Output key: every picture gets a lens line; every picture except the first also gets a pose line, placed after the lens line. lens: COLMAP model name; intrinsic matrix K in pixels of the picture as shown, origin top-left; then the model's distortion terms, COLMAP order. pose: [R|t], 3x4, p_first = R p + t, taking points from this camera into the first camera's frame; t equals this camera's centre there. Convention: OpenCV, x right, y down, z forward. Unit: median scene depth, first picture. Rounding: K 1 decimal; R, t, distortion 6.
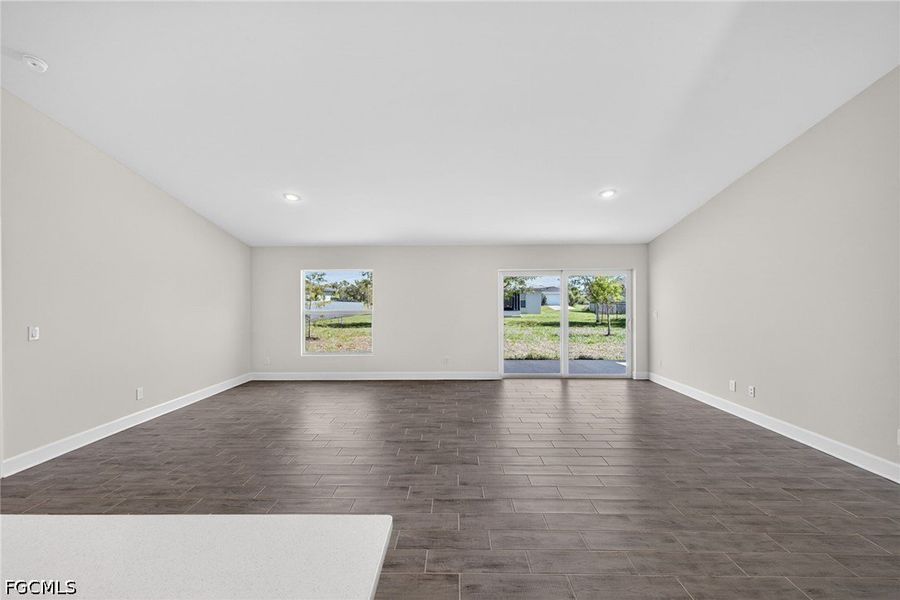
lens RADIAL K [[388.7, 0, 448.7], [0, 388.7, 293.4], [0, 0, 1]] dist [0.009200, -0.001097]
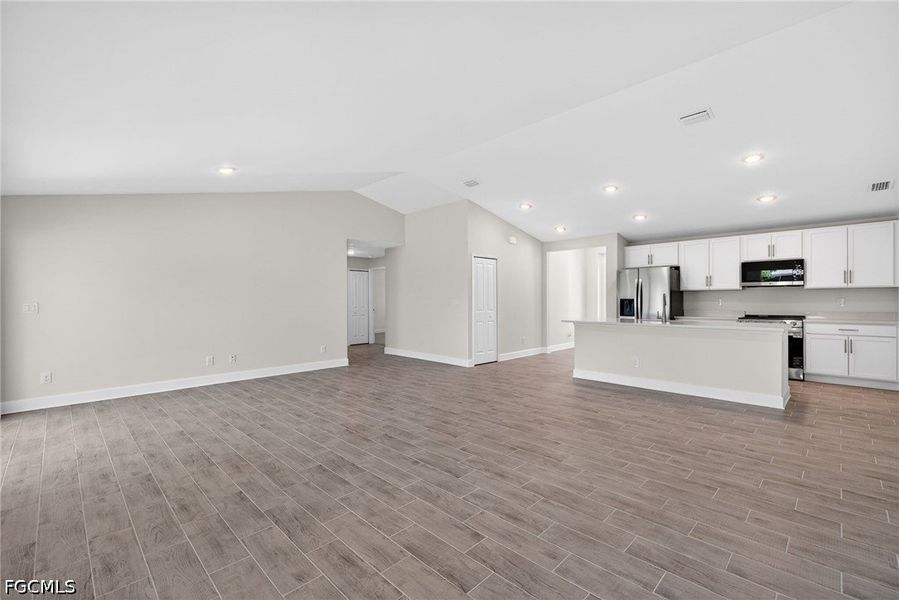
lens RADIAL K [[388.3, 0, 440.5], [0, 388.3, 302.4], [0, 0, 1]] dist [0.009200, -0.001097]
pose [[-0.714800, 0.002654, 0.699324, -0.629278], [-0.001558, 0.999984, -0.005387, 0.059354], [-0.699327, -0.004940, -0.714785, 1.372563]]
